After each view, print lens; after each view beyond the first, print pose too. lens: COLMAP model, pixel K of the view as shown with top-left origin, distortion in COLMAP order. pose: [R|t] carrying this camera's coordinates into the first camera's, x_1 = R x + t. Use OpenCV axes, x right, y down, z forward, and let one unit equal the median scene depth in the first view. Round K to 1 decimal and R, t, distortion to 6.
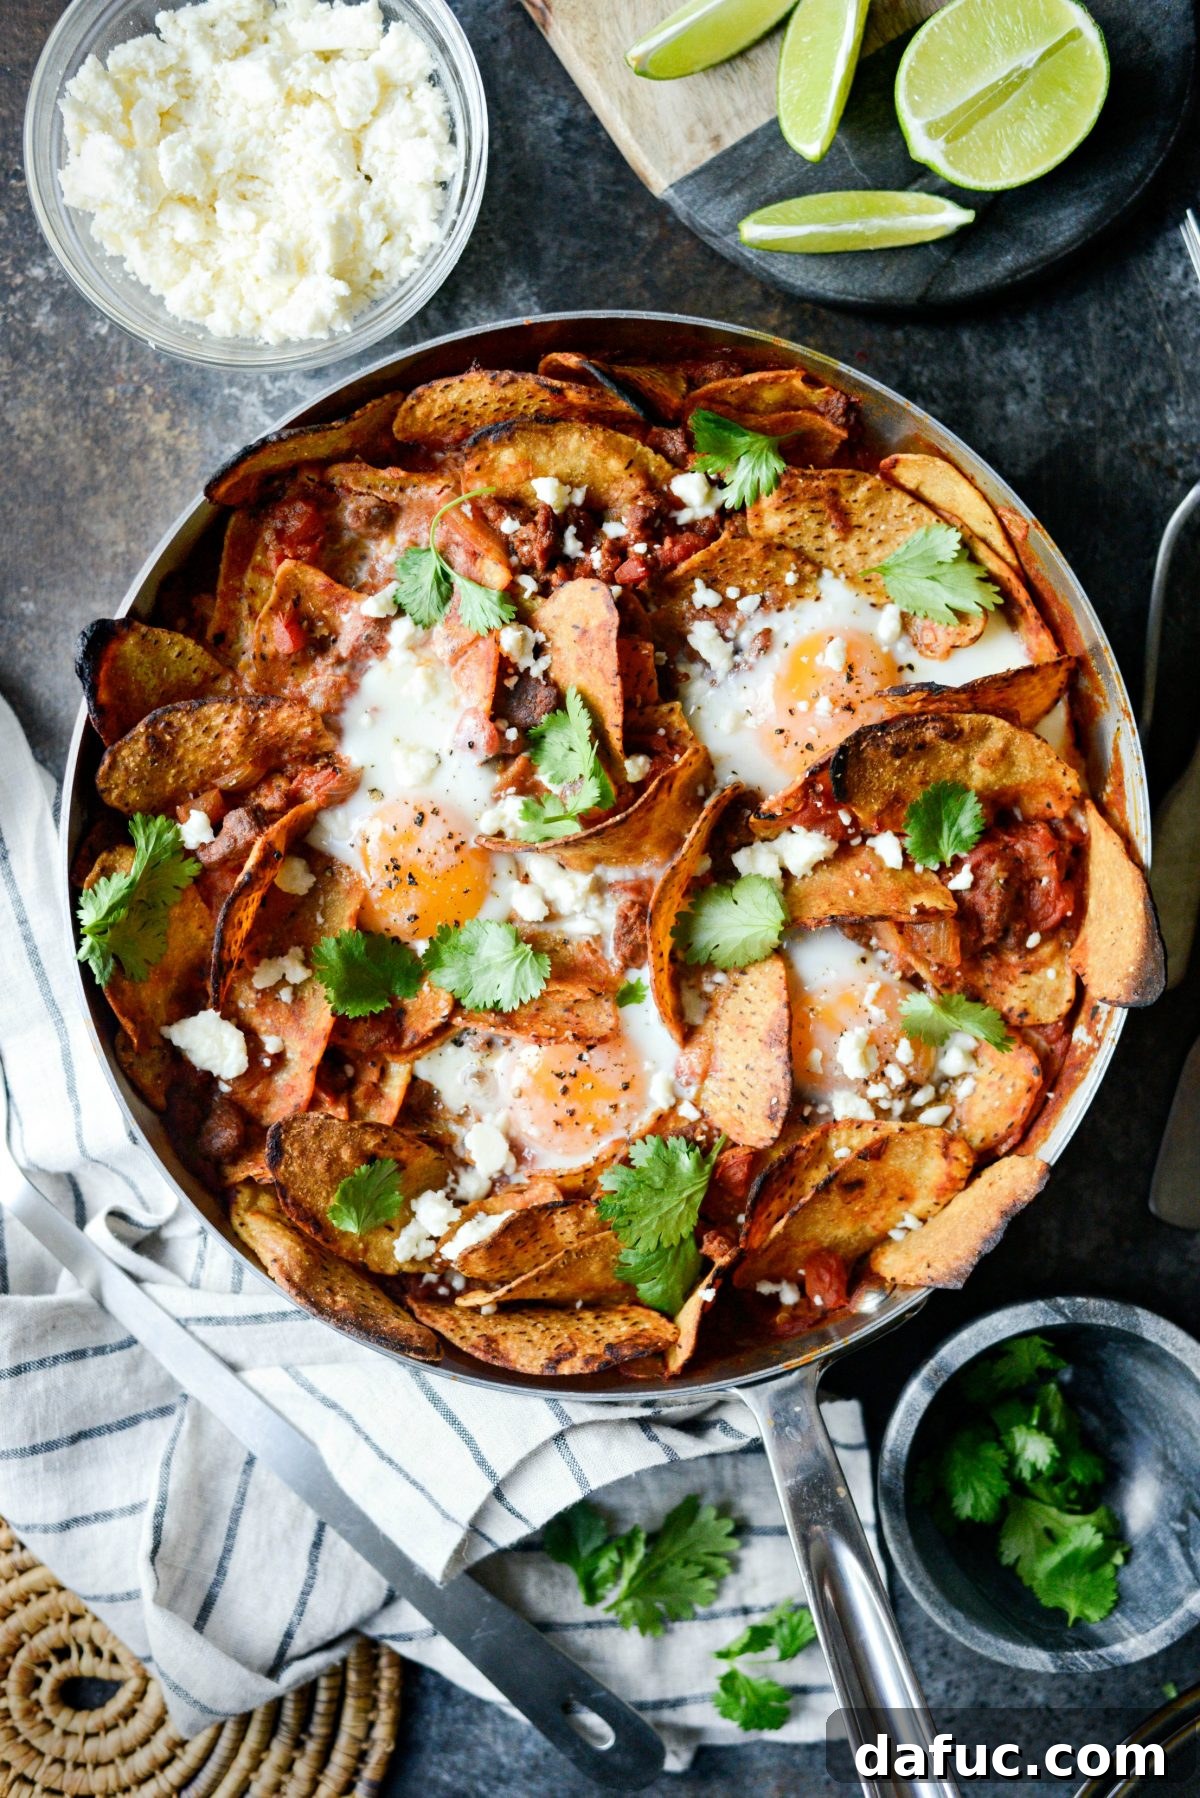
lens RADIAL K [[2853.3, 0, 600.0], [0, 2853.3, 899.0], [0, 0, 1]] dist [-0.103797, -0.068428]
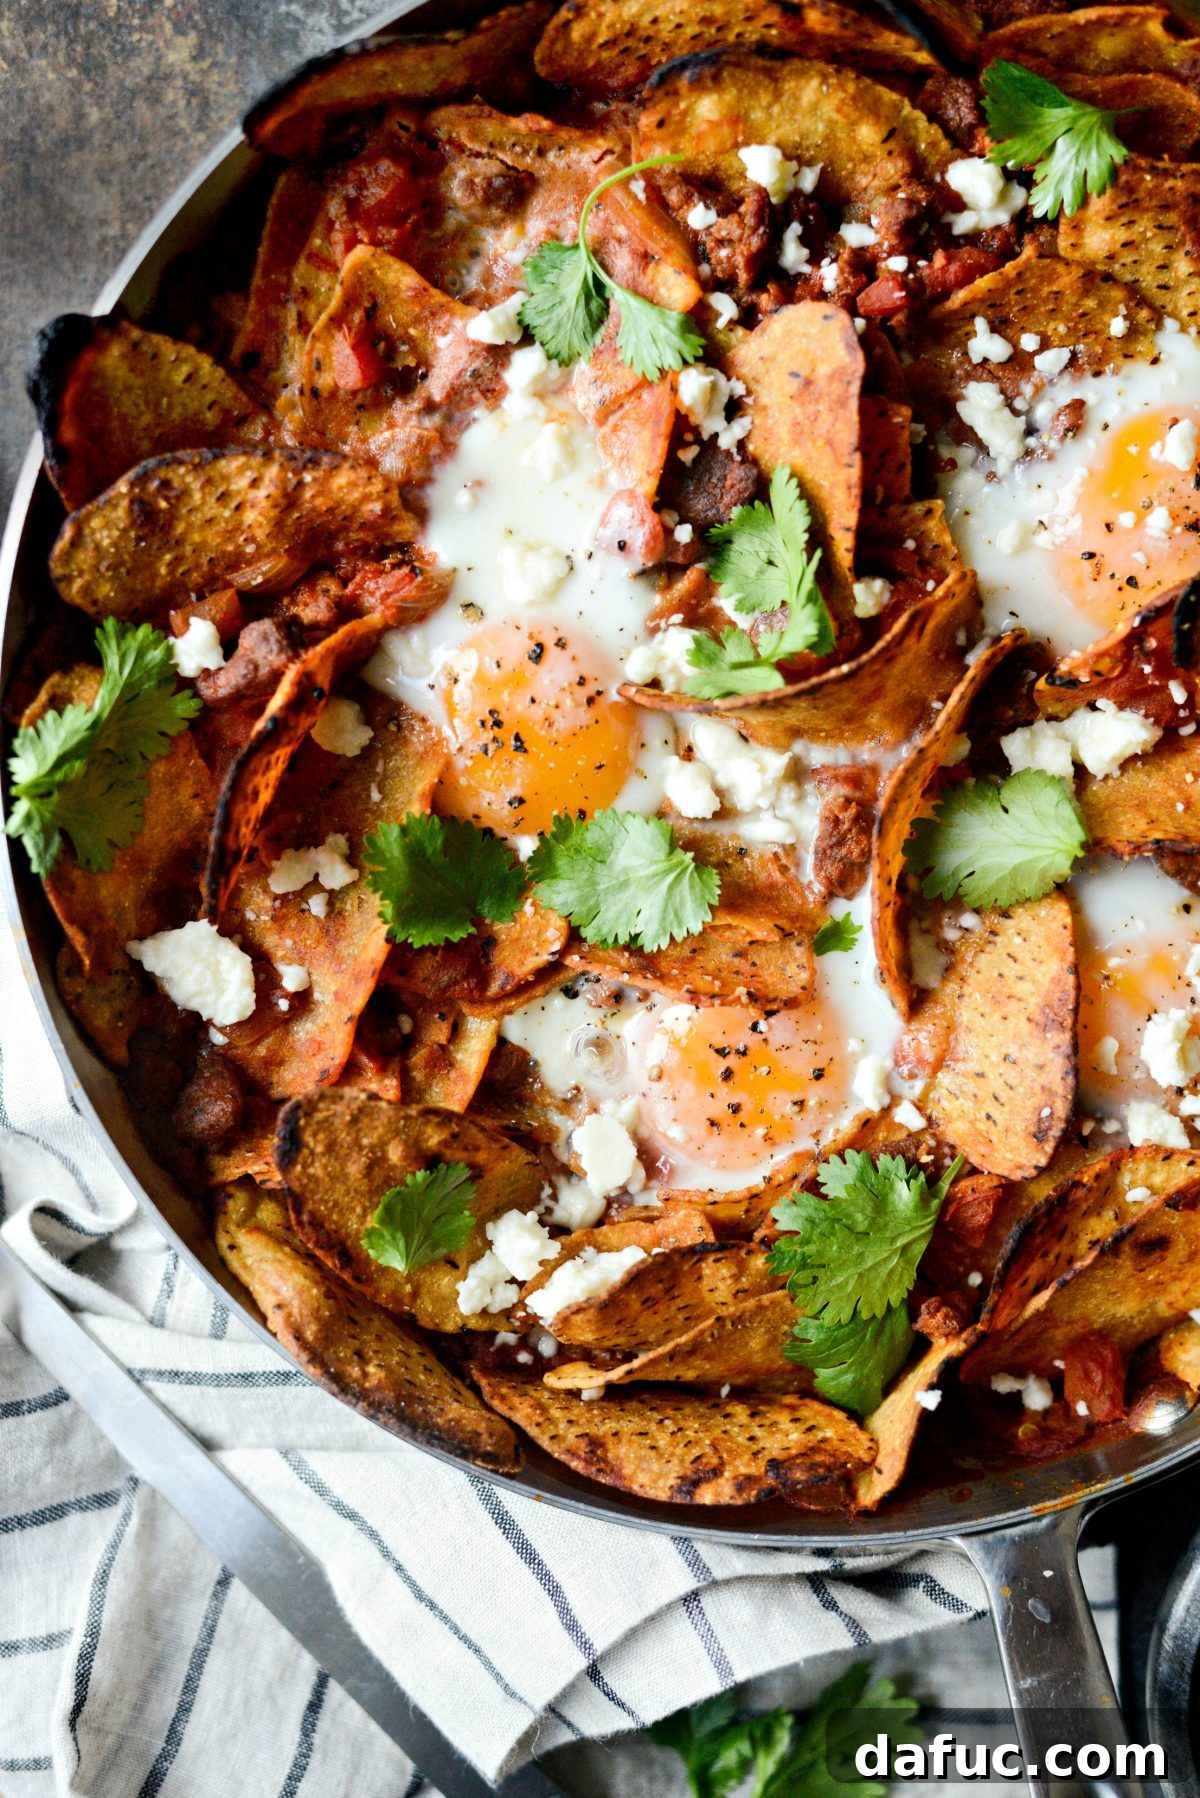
lens RADIAL K [[2873.3, 0, 600.0], [0, 2873.3, 899.0], [0, 0, 1]] dist [-0.135446, 0.044512]
pose [[0.998006, 0.063108, 0.000734, -0.045507], [-0.063087, 0.997202, 0.040090, 0.001191], [0.001798, -0.040057, 0.999196, 0.334202]]
